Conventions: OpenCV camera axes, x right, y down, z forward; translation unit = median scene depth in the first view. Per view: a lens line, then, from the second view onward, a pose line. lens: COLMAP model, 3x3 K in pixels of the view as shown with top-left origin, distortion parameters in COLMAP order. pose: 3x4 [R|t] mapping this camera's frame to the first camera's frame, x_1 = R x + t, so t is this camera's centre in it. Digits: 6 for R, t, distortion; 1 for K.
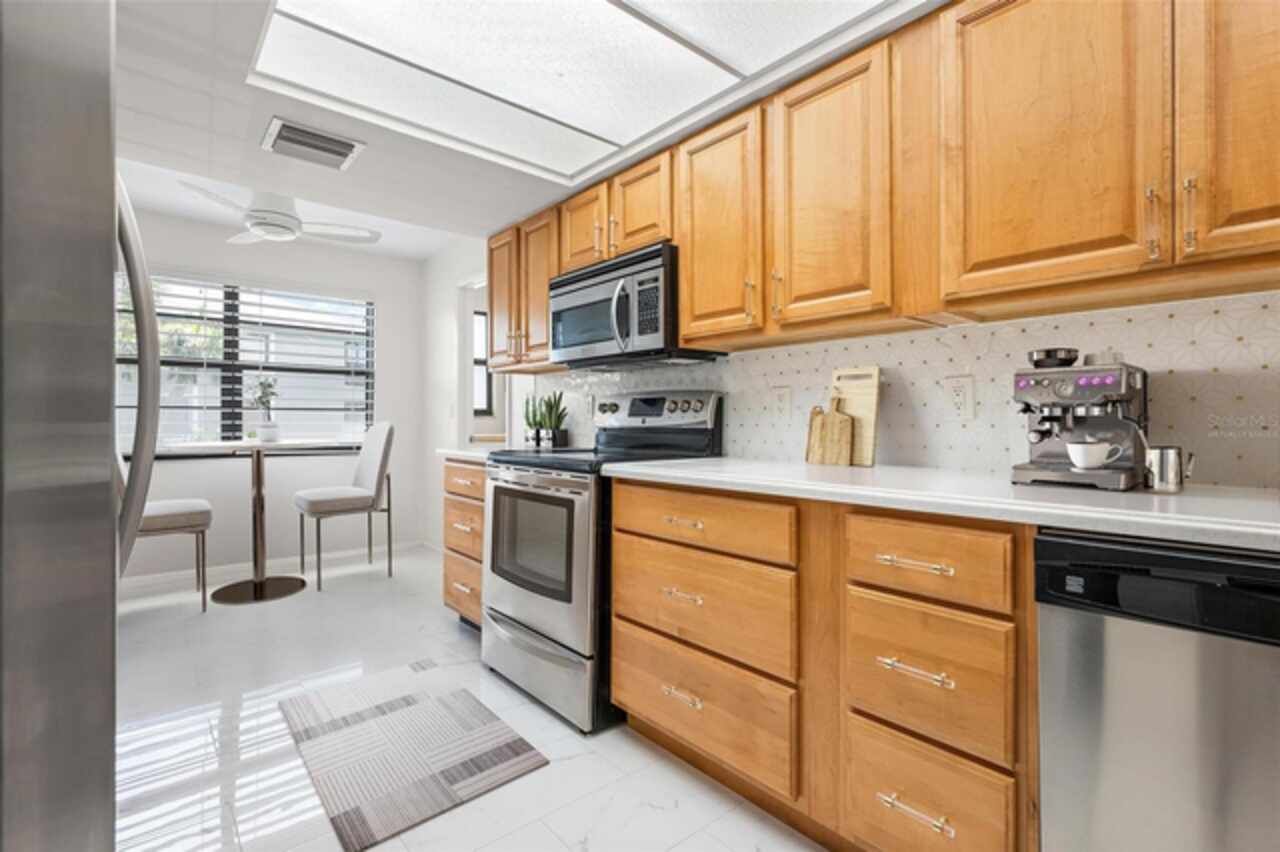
lens RADIAL K [[569.1, 0, 640.0], [0, 569.1, 426.0], [0, 0, 1]] dist [-0.001748, -0.000111]
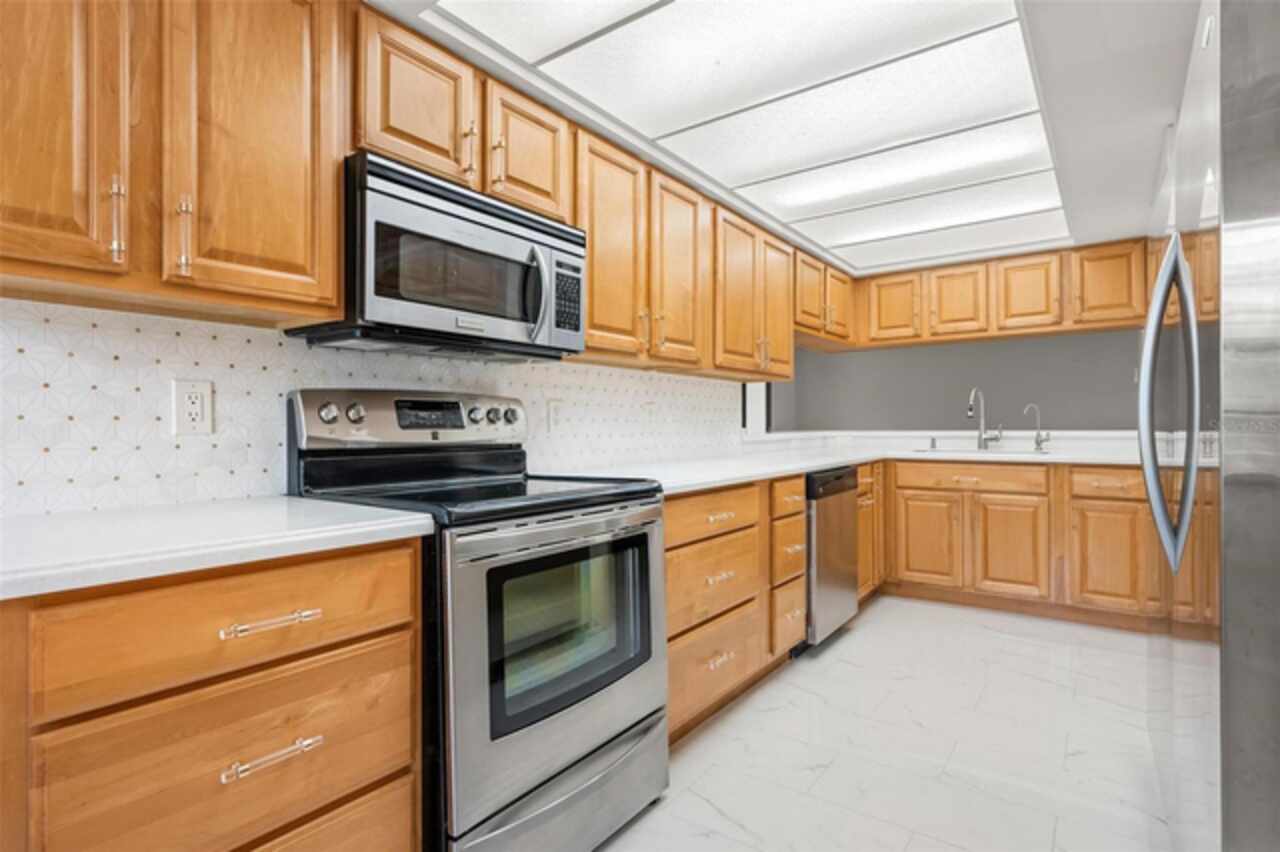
lens RADIAL K [[654.1, 0, 640.0], [0, 654.1, 426.0], [0, 0, 1]] dist [0.001770, 0.000175]
pose [[-0.213828, -0.002504, 0.976868, -0.899477], [0.008682, 0.999952, 0.004463, -0.023493], [-0.976833, 0.009436, -0.213796, 1.052789]]
